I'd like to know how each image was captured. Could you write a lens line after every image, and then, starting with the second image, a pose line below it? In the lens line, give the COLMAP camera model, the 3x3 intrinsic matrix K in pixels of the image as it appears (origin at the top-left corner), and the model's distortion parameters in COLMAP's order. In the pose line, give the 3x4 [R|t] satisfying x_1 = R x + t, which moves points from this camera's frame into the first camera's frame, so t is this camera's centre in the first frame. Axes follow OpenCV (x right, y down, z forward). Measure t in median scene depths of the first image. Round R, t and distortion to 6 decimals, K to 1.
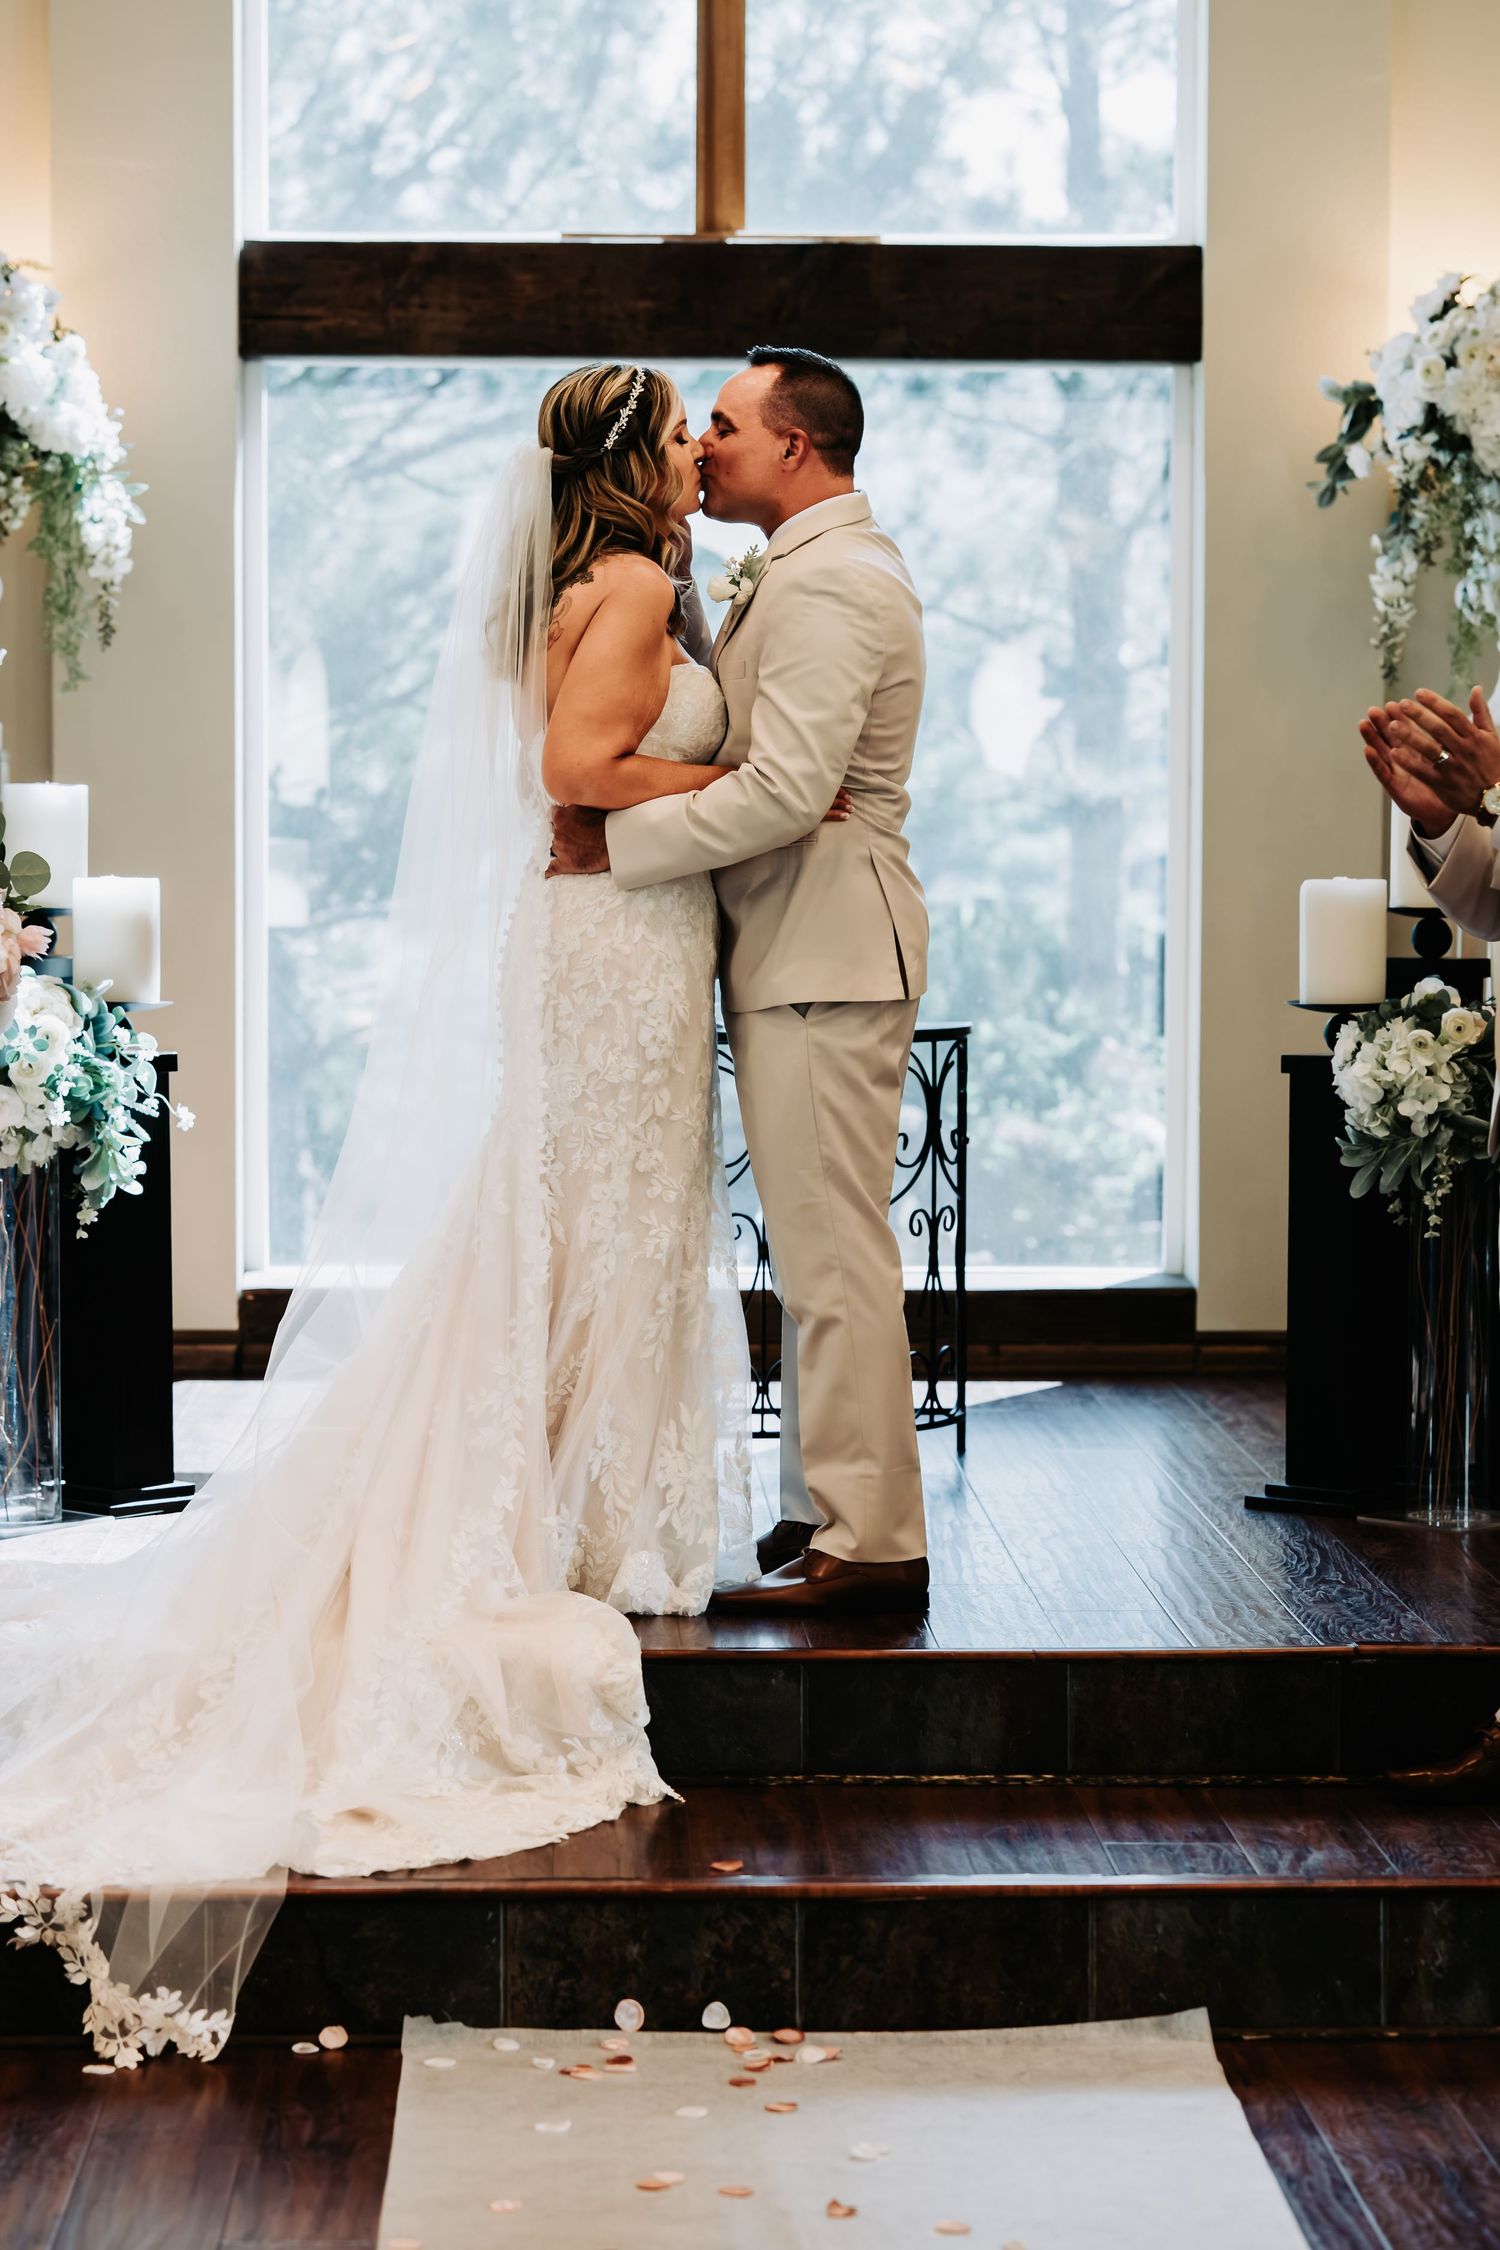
lens RADIAL K [[5488.8, 0, 750.0], [0, 5488.8, 1125.0], [0, 0, 1]] dist [0.008764, -0.210315]
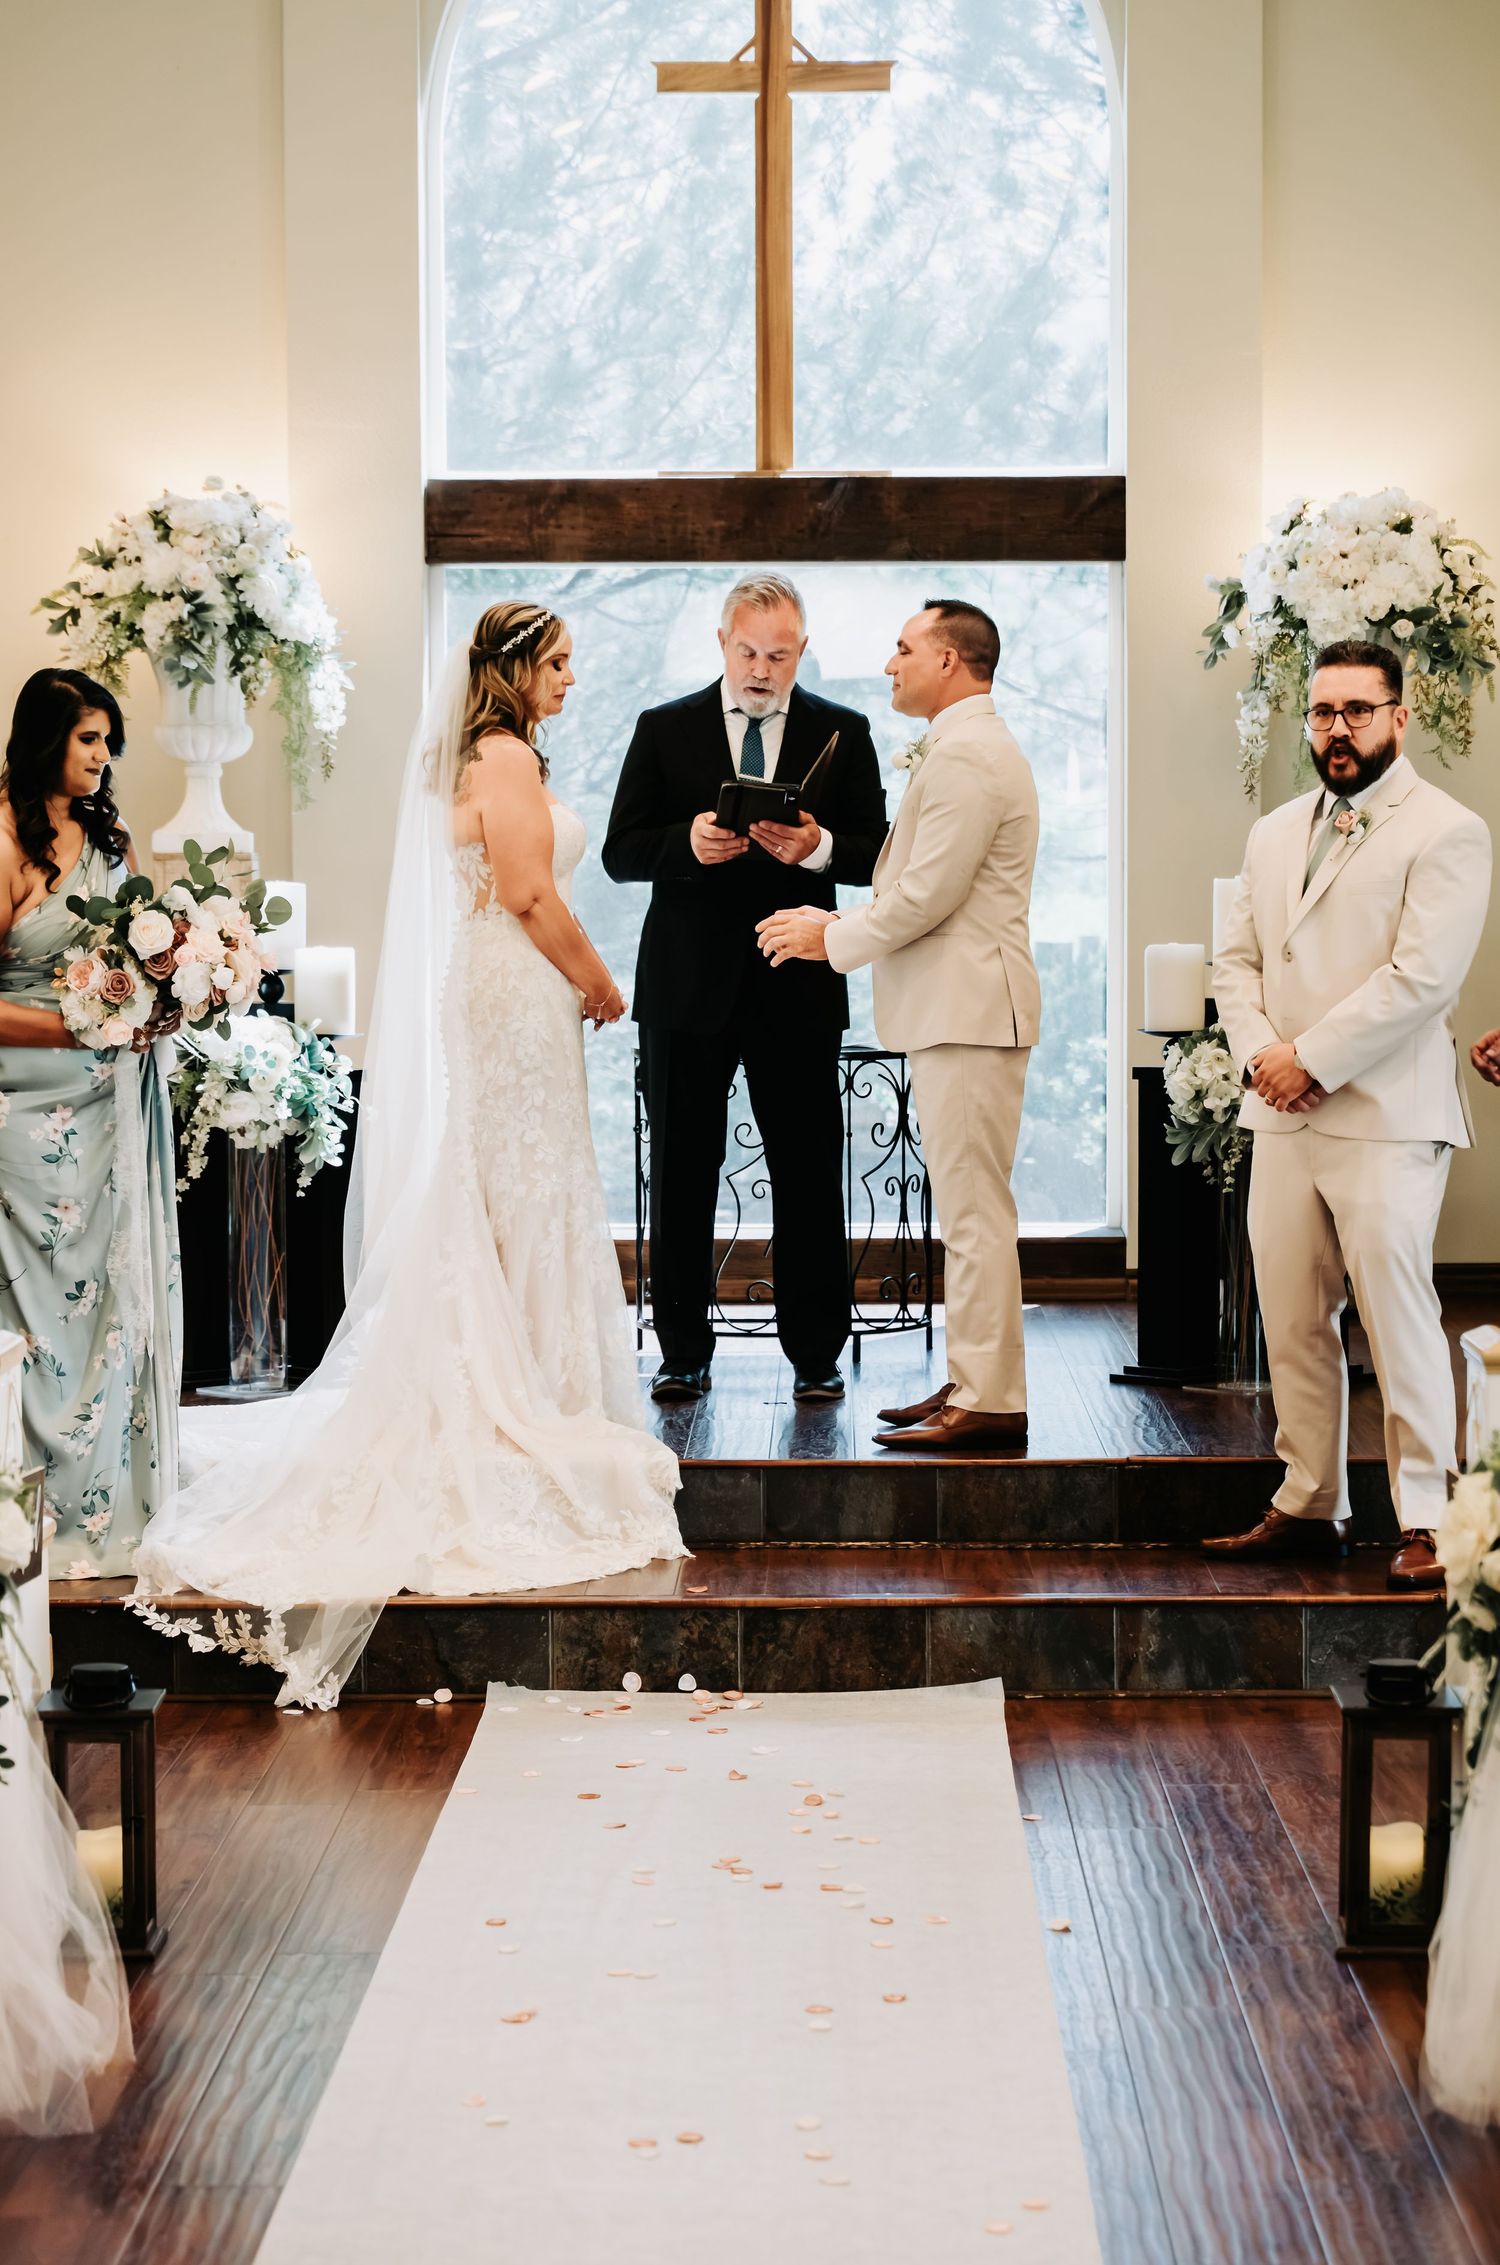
lens RADIAL K [[4967.5, 0, 770.6], [0, 4967.5, 1139.1], [0, 0, 1]] dist [0.021445, 0.160843]
pose [[0.999062, -0.004198, -0.043088, 0.054363], [0.004250, 0.999990, 0.001115, 0.004097], [0.043083, -0.001297, 0.999071, -0.283711]]
